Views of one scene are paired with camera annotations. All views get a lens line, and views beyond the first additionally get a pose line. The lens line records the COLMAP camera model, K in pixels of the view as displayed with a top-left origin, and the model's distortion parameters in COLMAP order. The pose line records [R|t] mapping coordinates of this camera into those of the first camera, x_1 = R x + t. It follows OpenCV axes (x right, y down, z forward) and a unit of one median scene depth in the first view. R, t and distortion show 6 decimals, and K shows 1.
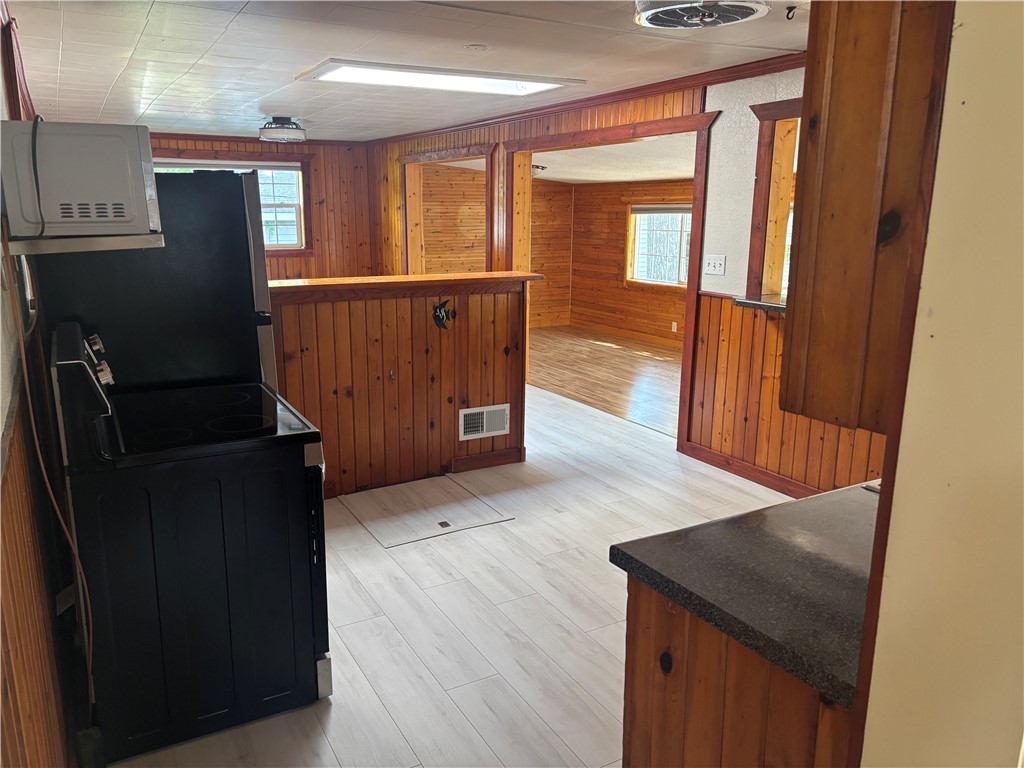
lens RADIAL K [[776.7, 0, 512.0], [0, 776.7, 384.0], [0, 0, 1]] dist [0.058840, -0.074168]
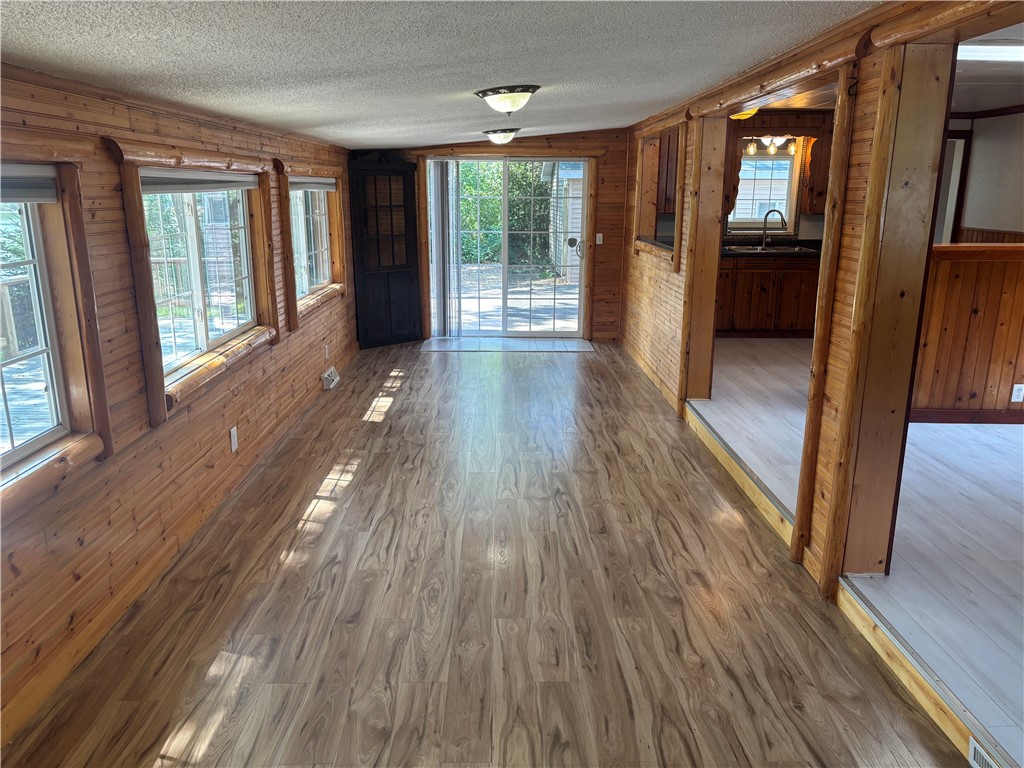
lens RADIAL K [[778.4, 0, 491.5], [0, 778.4, 403.5], [0, 0, 1]] dist [0.006128, -0.002300]
pose [[-0.868239, -0.130360, 0.478714, -0.031303], [0.108066, 0.892012, 0.438904, -0.254487], [-0.484234, 0.432806, -0.760392, 1.159852]]
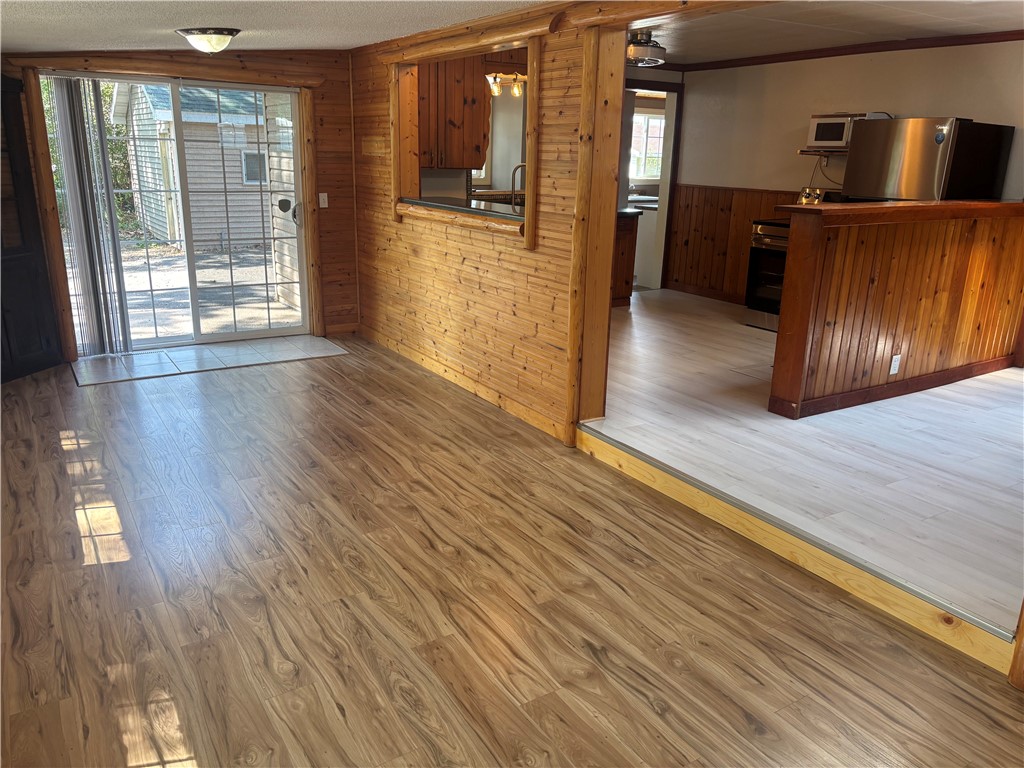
lens RADIAL K [[776.7, 0, 512.0], [0, 776.7, 384.0], [0, 0, 1]] dist [0.058840, -0.074168]
pose [[-0.998451, -0.006566, -0.055255, 0.207699], [-0.032762, 0.872016, 0.488380, -0.208470], [0.044977, 0.489434, -0.870880, 0.990342]]
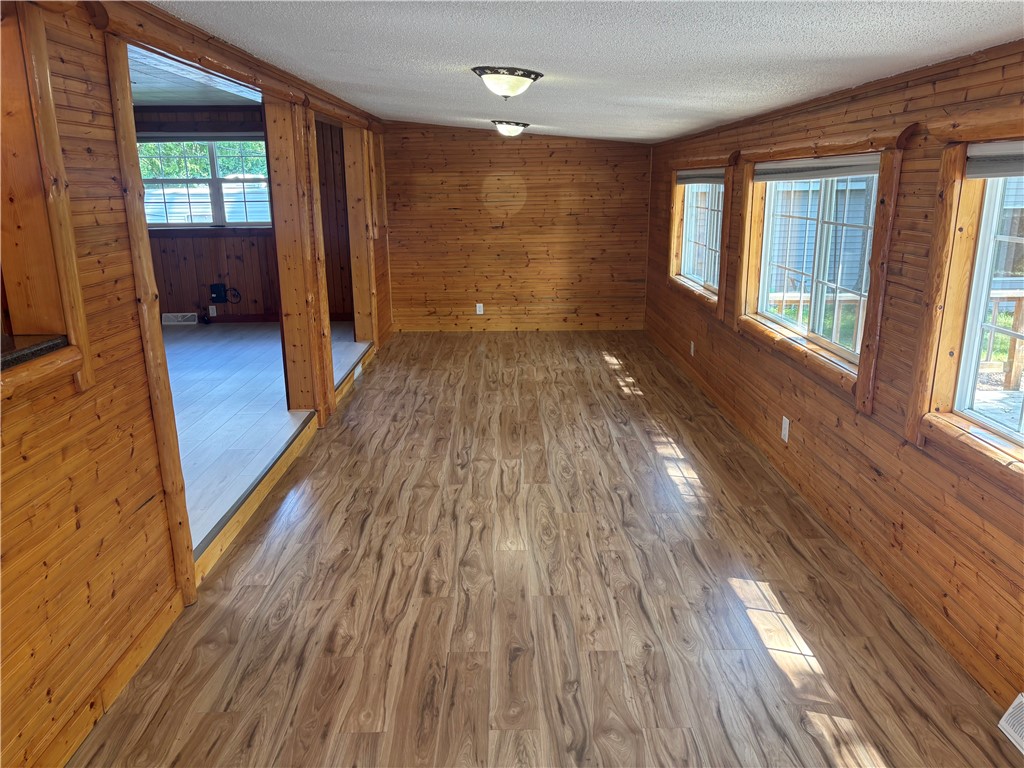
lens RADIAL K [[776.7, 0, 512.0], [0, 776.7, 384.0], [0, 0, 1]] dist [0.058840, -0.074168]
pose [[0.876281, 0.108461, -0.469434, 0.431287], [-0.092893, 0.994084, 0.056279, -0.071090], [0.472761, -0.005709, 0.881172, 0.339967]]
